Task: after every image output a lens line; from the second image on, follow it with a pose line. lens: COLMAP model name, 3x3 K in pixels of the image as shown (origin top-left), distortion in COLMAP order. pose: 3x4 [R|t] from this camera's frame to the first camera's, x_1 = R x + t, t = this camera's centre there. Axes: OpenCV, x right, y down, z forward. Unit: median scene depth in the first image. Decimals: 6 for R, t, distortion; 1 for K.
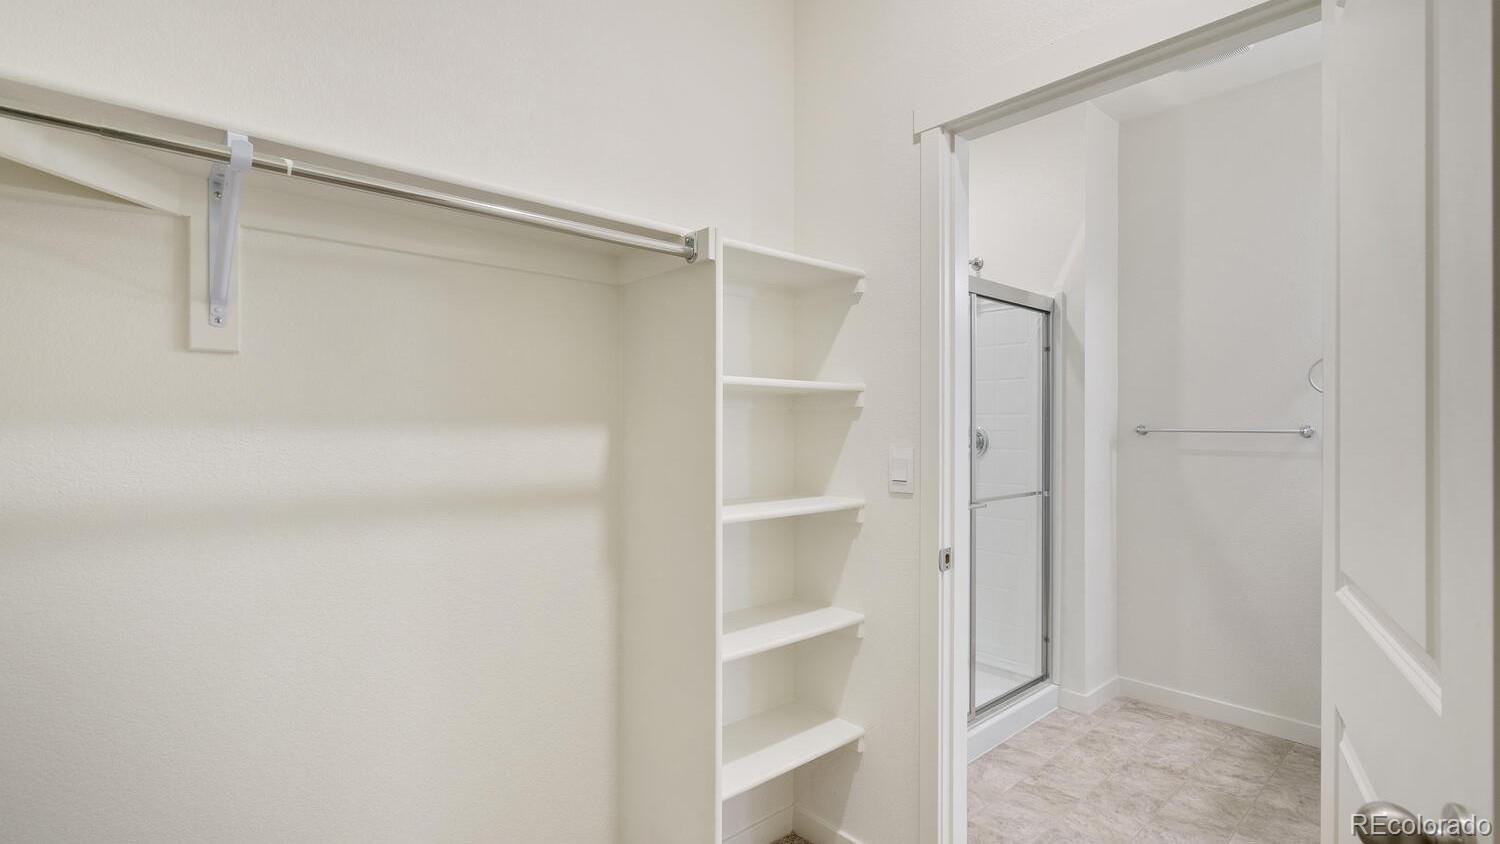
lens RADIAL K [[682.5, 0, 749.4], [0, 682.5, 430.5], [0, 0, 1]] dist [-0.002793, 0.001570]
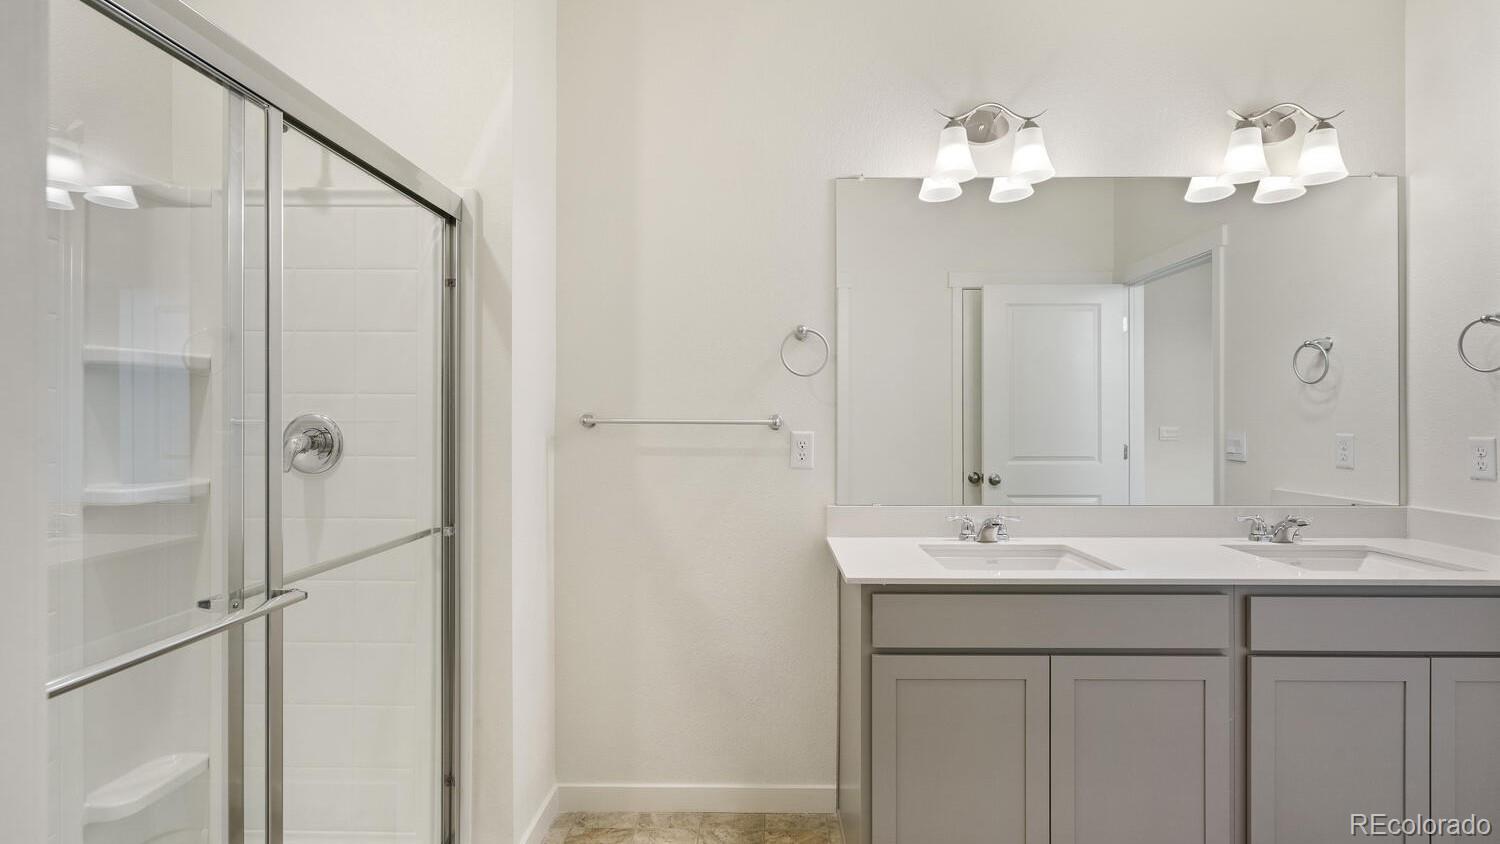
lens RADIAL K [[682.5, 0, 758.5], [0, 682.5, 418.3], [0, 0, 1]] dist [-0.002793, 0.001570]
pose [[0.675743, -0.000591, 0.737137, 0.187432], [0.000189, 1.000000, 0.000629, -0.003563], [-0.737138, -0.000286, 0.675743, 0.418110]]
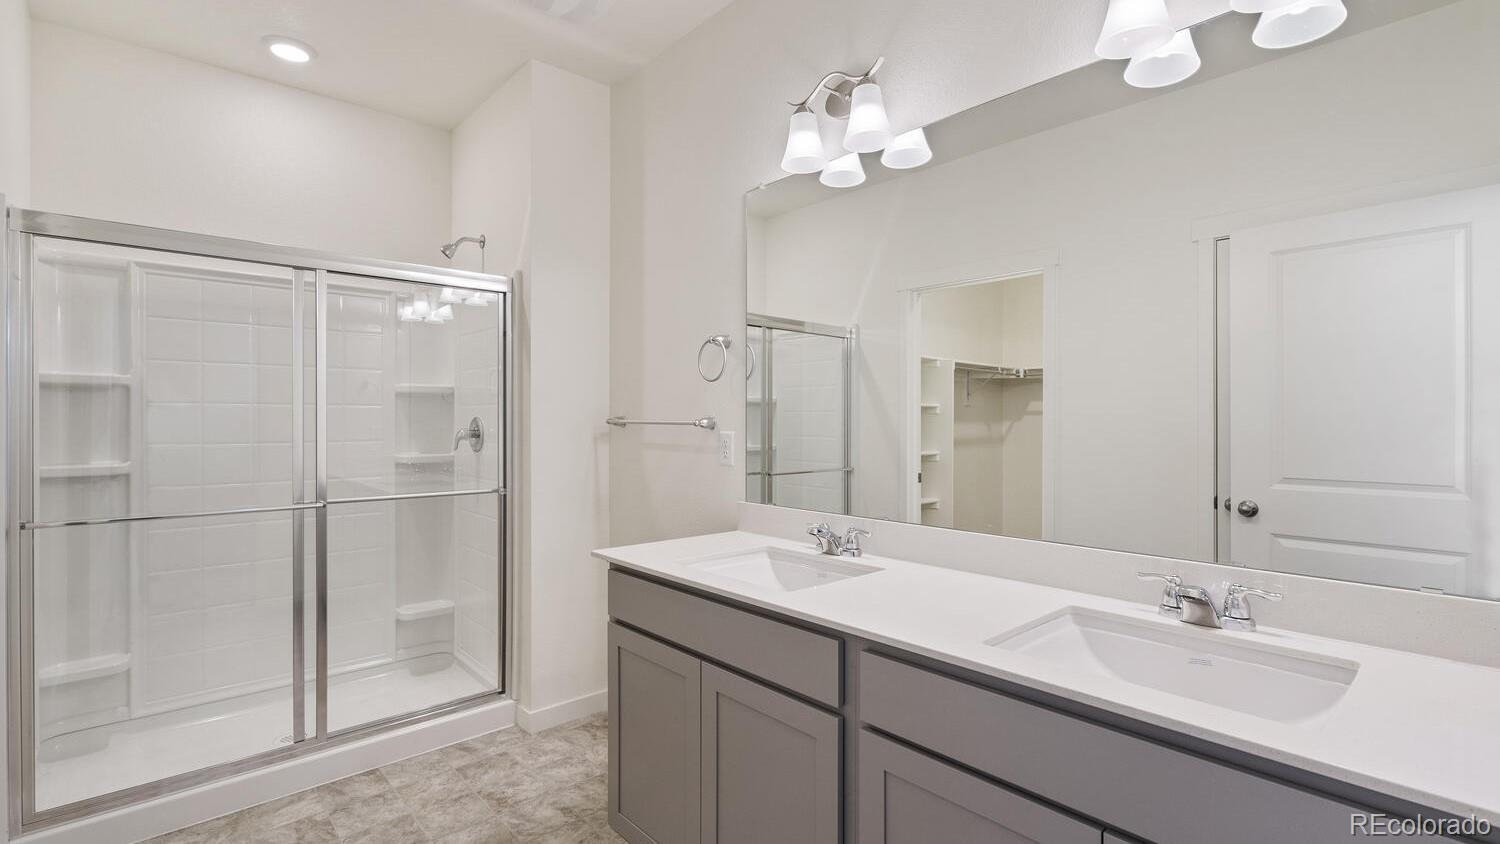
lens RADIAL K [[682.5, 0, 755.6], [0, 682.5, 424.4], [0, 0, 1]] dist [-0.002793, 0.001570]
pose [[0.999970, 0.000278, 0.007778, 0.773818], [-0.000312, 0.999990, 0.004383, -0.000968], [-0.007777, -0.004385, 0.999960, 0.085271]]
